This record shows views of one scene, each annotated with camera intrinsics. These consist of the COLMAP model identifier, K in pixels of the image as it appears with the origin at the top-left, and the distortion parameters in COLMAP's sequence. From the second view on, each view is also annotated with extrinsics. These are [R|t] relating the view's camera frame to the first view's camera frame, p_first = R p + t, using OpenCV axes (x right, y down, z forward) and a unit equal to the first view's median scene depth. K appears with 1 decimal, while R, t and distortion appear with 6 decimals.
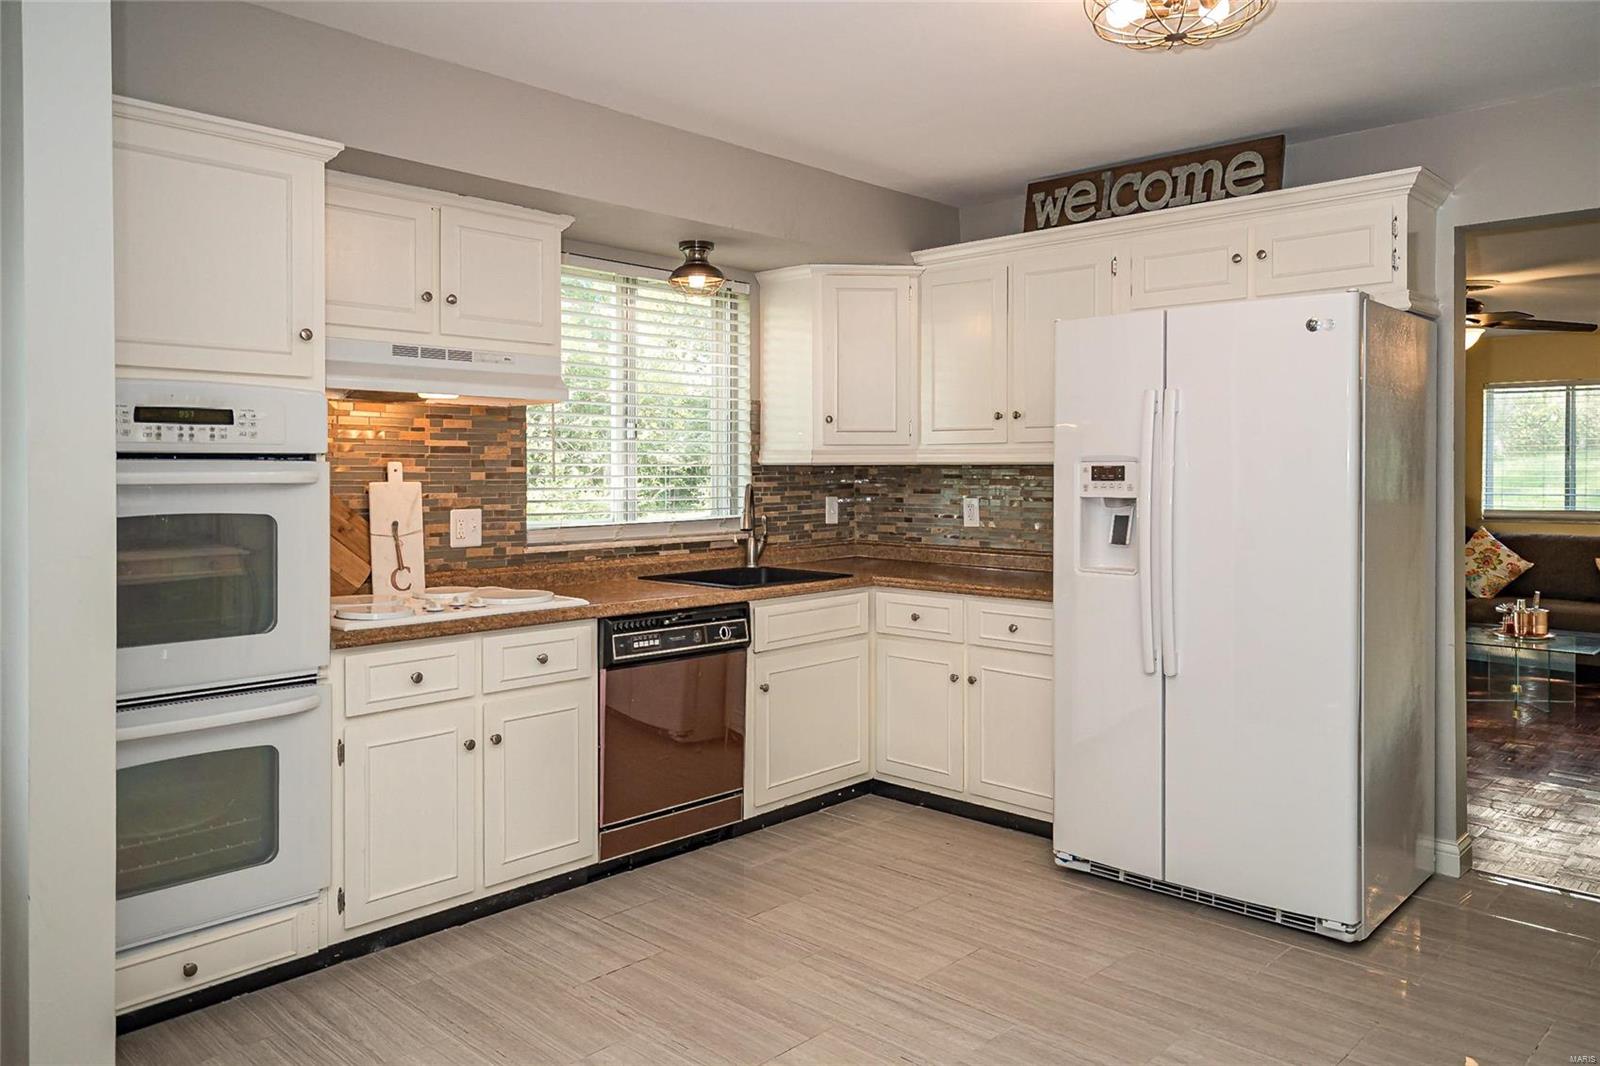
lens RADIAL K [[1143.9, 0, 804.9], [0, 1143.9, 481.1], [0, 0, 1]] dist [0.005314, -0.001596]
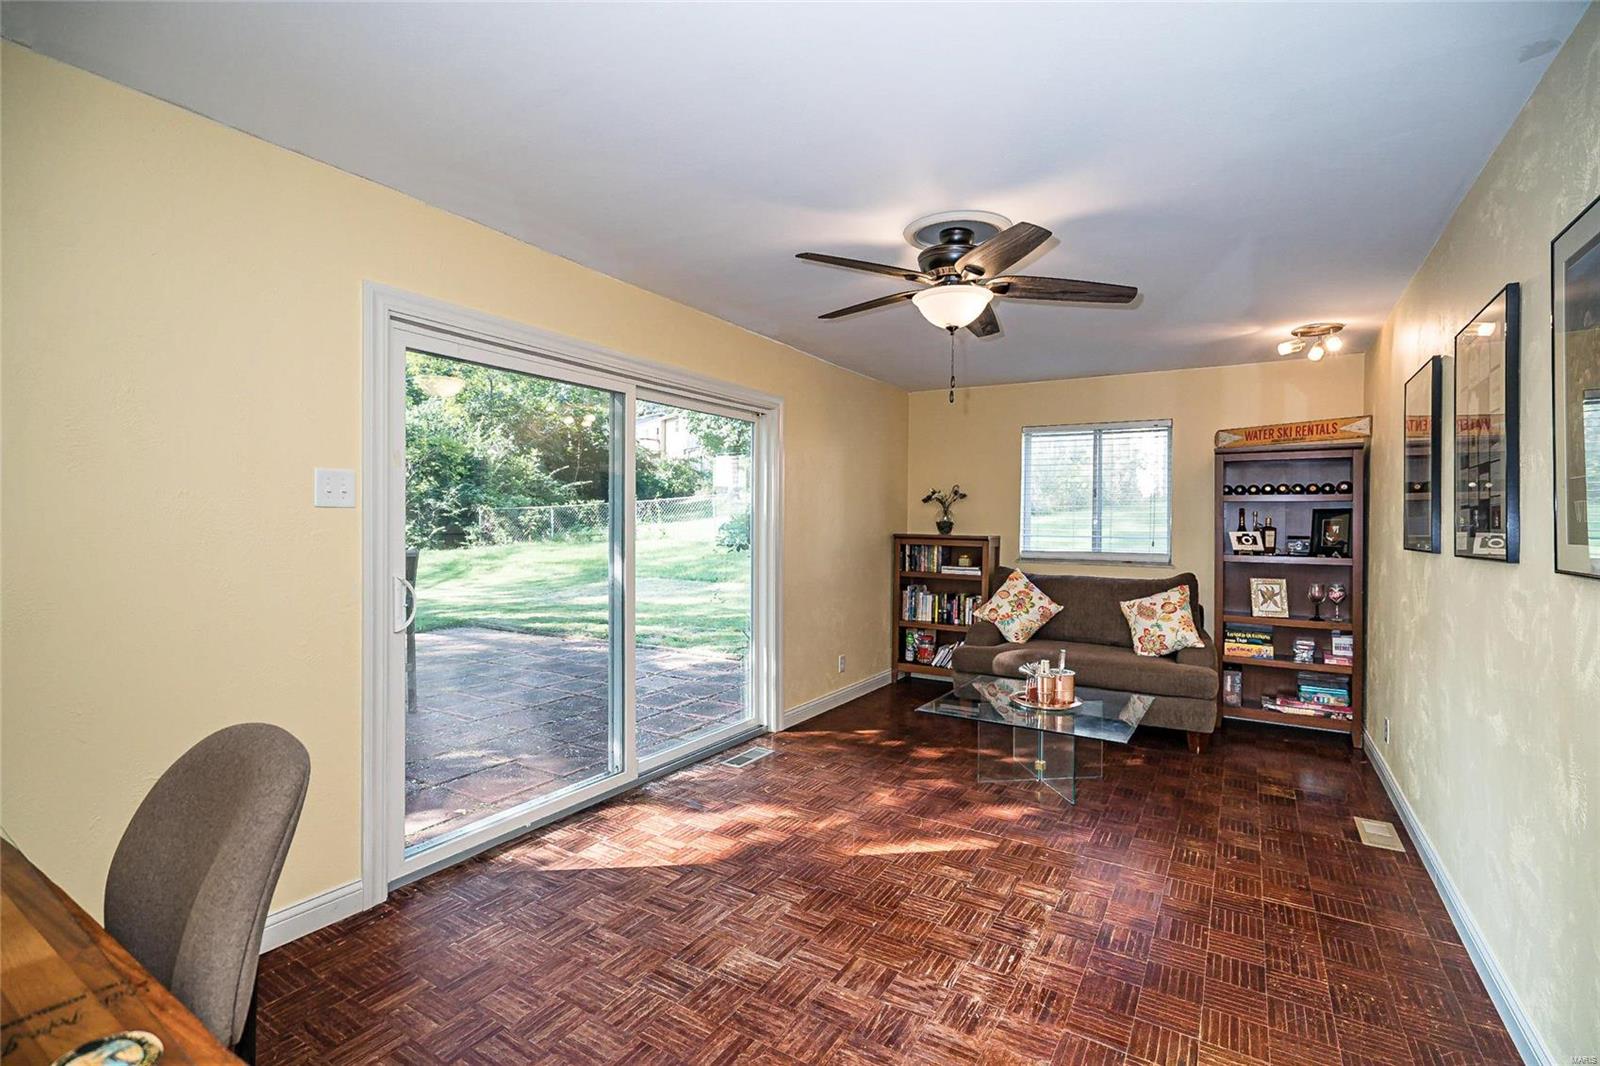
lens RADIAL K [[735.8, 0, 808.8], [0, 735.8, 521.1], [0, 0, 1]] dist [-0.007544, 0.001151]
pose [[0.976290, 0.010462, 0.216215, 0.647122], [-0.008025, 0.999894, -0.012144, 0.020051], [-0.216319, 0.010121, 0.976270, 0.978106]]
